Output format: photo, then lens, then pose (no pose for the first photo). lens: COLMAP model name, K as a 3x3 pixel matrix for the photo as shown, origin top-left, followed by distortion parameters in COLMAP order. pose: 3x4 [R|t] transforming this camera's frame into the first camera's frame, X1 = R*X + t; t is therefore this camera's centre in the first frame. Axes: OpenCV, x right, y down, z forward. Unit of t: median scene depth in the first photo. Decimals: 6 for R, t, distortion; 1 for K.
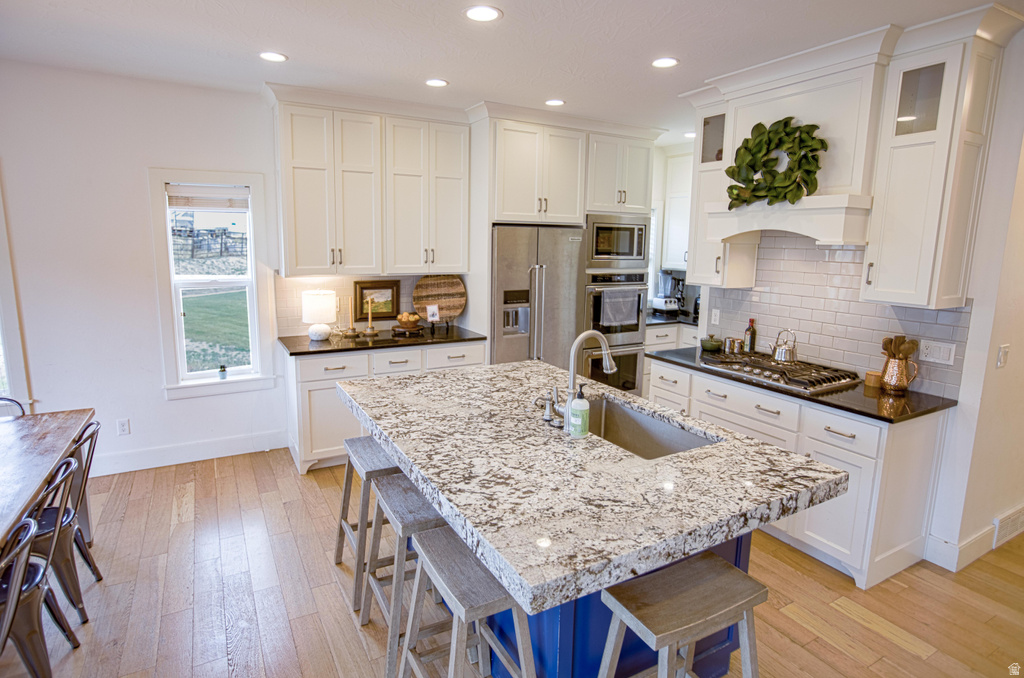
lens RADIAL K [[540.5, 0, 510.2], [0, 540.5, 328.9], [0, 0, 1]] dist [-0.031935, 0.010539]
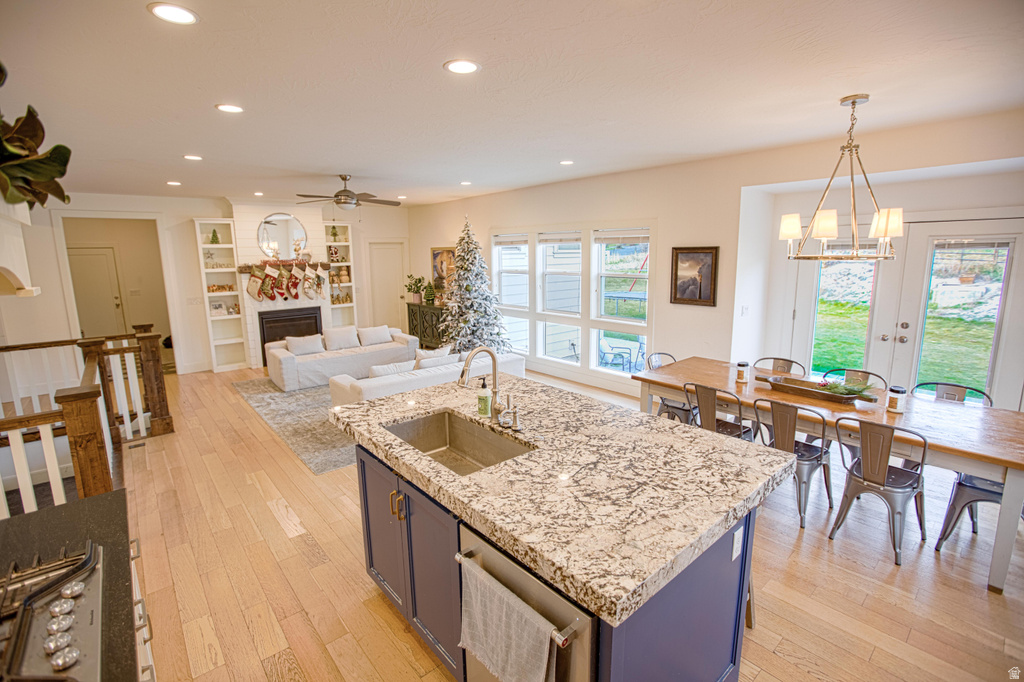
lens RADIAL K [[469.0, 0, 512.1], [0, 469.0, 337.7], [0, 0, 1]] dist [-0.013441, 0.000617]
pose [[-0.979133, 0.034543, -0.200265, 0.236447], [-0.034386, 0.943079, 0.330788, -0.297395], [0.200292, 0.330771, -0.922211, 1.597199]]
